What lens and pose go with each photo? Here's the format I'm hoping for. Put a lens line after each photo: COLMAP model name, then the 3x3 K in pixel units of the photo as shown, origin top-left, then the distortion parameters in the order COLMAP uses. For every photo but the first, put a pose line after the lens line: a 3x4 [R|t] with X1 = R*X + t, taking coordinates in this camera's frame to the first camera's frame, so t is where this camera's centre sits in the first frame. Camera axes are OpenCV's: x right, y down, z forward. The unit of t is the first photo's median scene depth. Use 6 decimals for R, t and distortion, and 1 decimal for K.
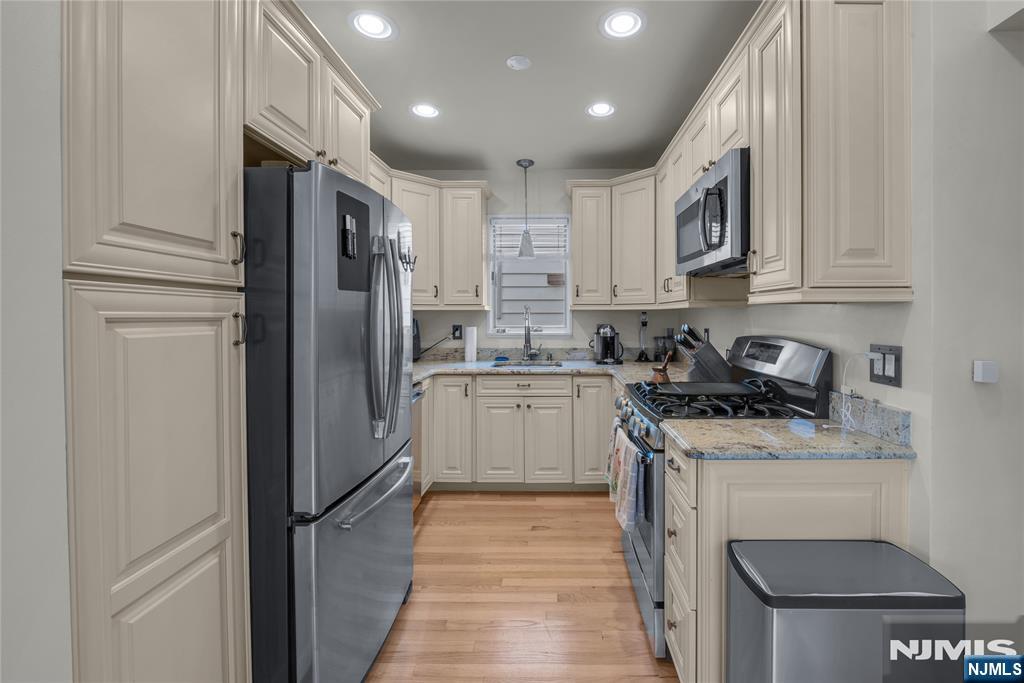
lens RADIAL K [[421.9, 0, 541.7], [0, 421.9, 318.6], [0, 0, 1]] dist [-0.001301, -0.000029]
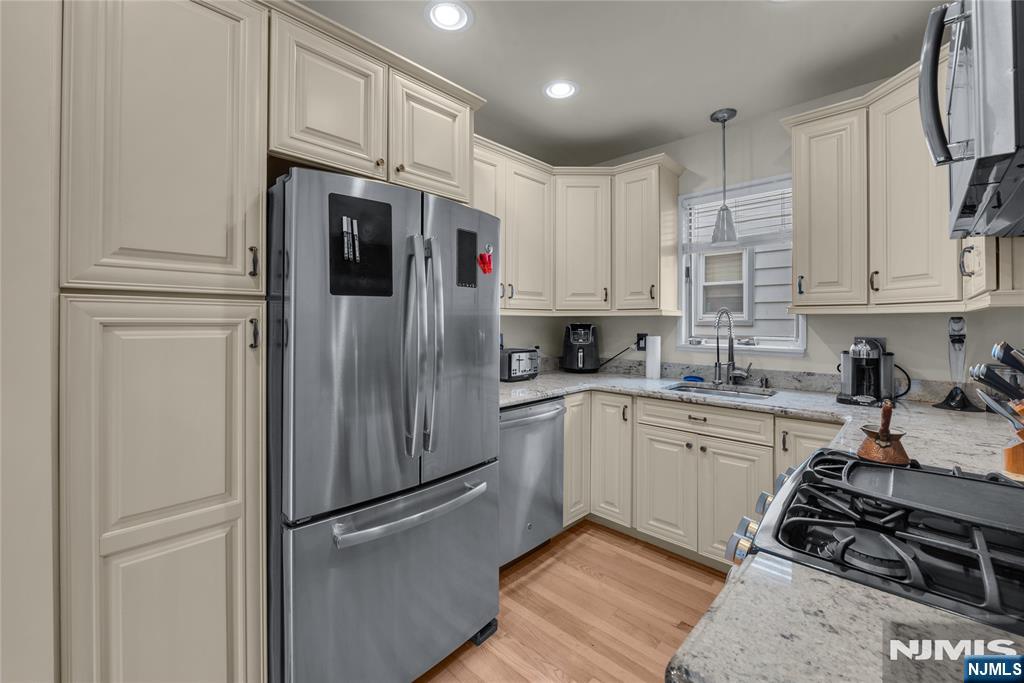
lens RADIAL K [[417.2, 0, 516.2], [0, 417.2, 320.6], [0, 0, 1]] dist [-0.002814, -0.000219]
pose [[0.737579, 0.001243, -0.675259, 0.212440], [-0.008630, 0.999934, -0.007587, -0.002619], [0.675205, 0.011424, 0.737541, 0.256834]]
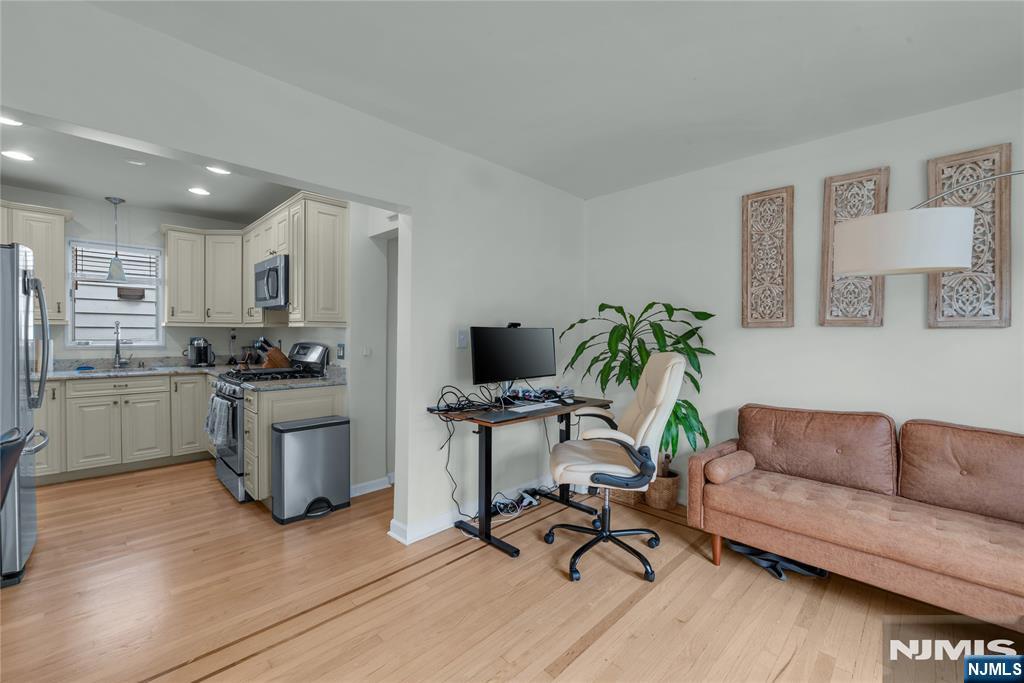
lens RADIAL K [[431.6, 0, 527.5], [0, 431.6, 339.3], [0, 0, 1]] dist [-0.005615, -0.000406]
pose [[0.672276, -0.001278, 0.740300, -0.174054], [-0.005921, 0.999957, 0.007102, 0.003472], [-0.740277, -0.009158, 0.672239, -0.750623]]
